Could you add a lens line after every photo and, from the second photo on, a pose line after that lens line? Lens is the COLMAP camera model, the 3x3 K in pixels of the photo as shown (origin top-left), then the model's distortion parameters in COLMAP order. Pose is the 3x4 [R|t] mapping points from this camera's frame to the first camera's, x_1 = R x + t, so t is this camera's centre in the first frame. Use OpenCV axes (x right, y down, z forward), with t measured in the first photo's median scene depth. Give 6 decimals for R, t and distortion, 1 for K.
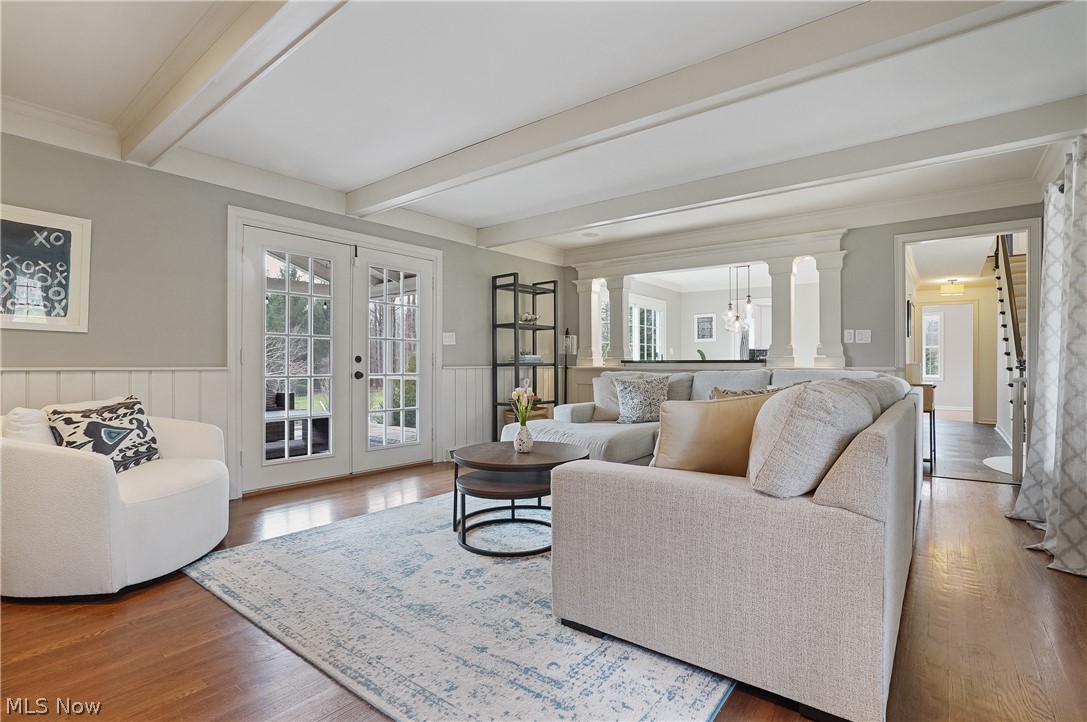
lens RADIAL K [[521.7, 0, 540.7], [0, 521.7, 358.6], [0, 0, 1]] dist [-0.053159, 0.017291]
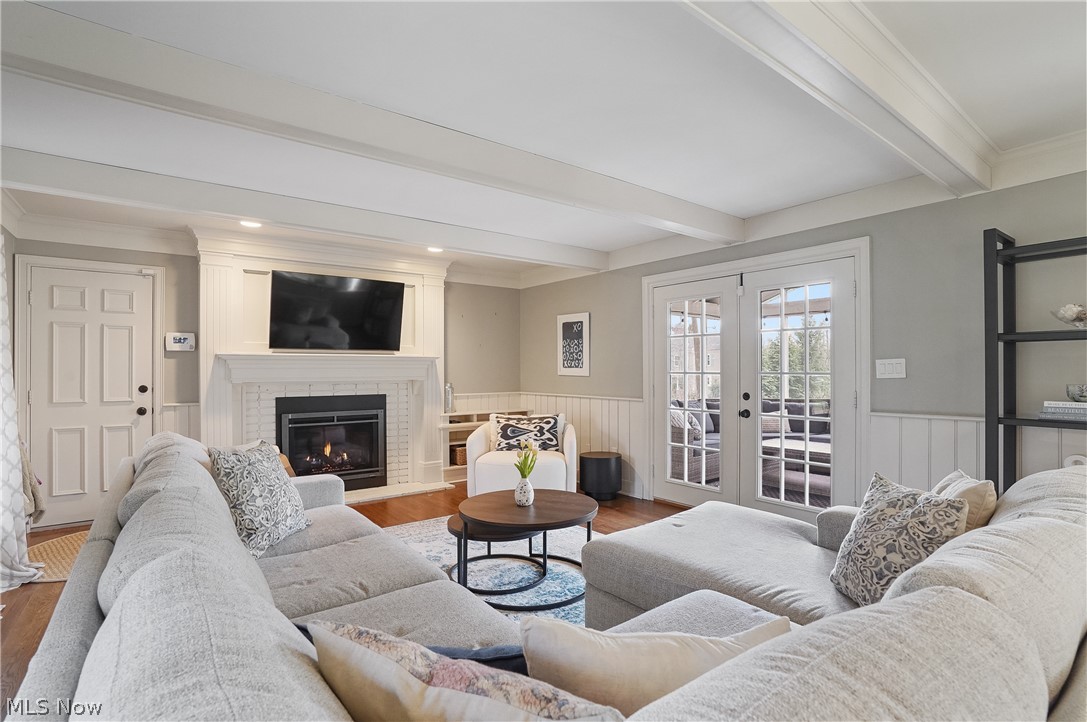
lens RADIAL K [[521.7, 0, 540.1], [0, 521.7, 365.7], [0, 0, 1]] dist [-0.053159, 0.017291]
pose [[-0.237154, -0.008741, -0.971433, 0.591236], [0.011423, 0.999865, -0.011786, -0.044159], [0.971405, -0.013891, -0.237022, 0.817644]]
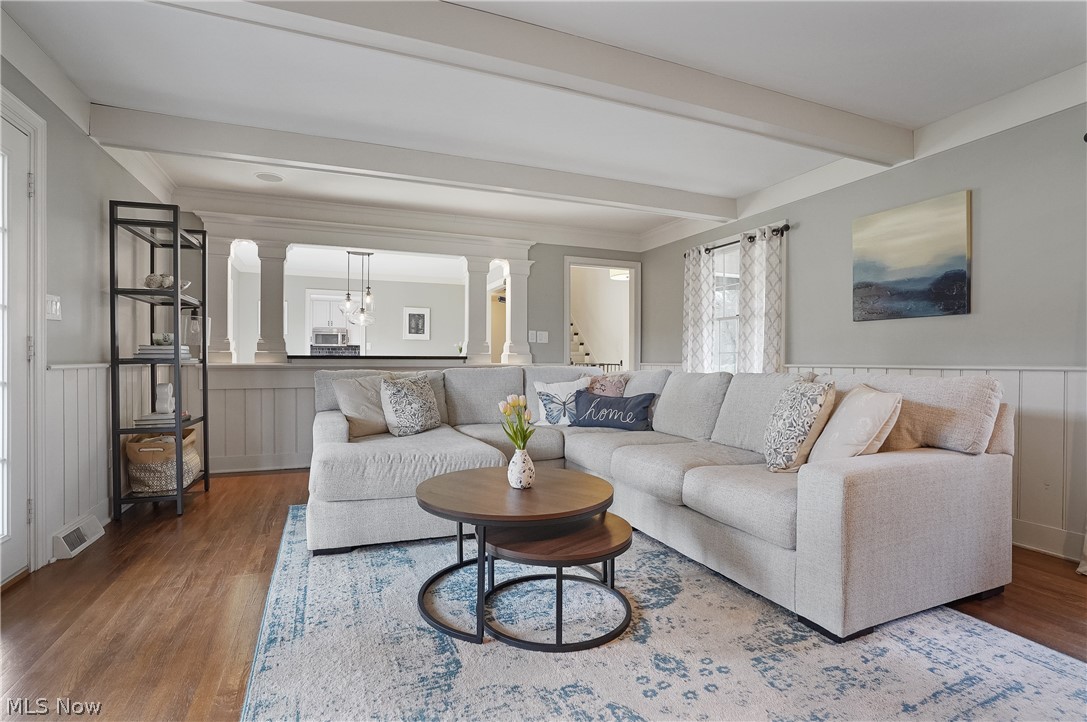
lens RADIAL K [[521.7, 0, 539.9], [0, 521.7, 359.7], [0, 0, 1]] dist [-0.053159, 0.017291]
pose [[0.487237, 0.002344, 0.873267, -0.408928], [-0.010319, 0.999942, 0.003074, 0.004510], [-0.873209, -0.010509, 0.487233, 0.416574]]
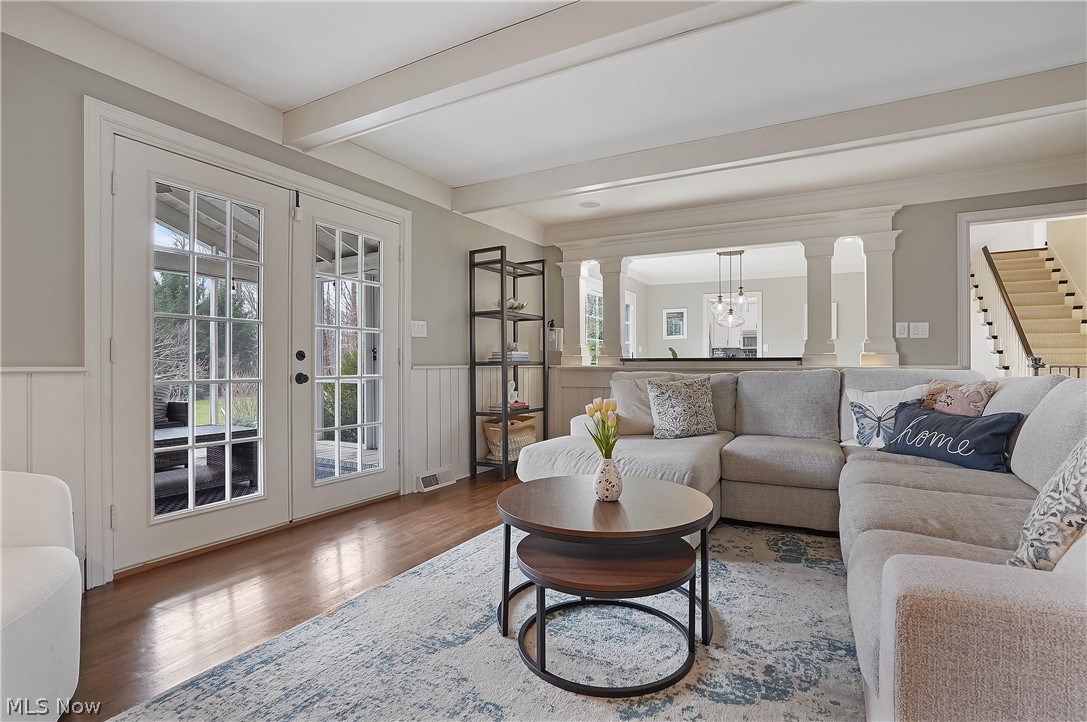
lens RADIAL K [[521.7, 0, 542.7], [0, 521.7, 362.8], [0, 0, 1]] dist [-0.053159, 0.017291]
pose [[0.985869, -0.001661, 0.167512, -0.140652], [0.000303, 0.999967, 0.008131, 0.004951], [-0.167520, -0.007966, 0.985836, 0.253062]]
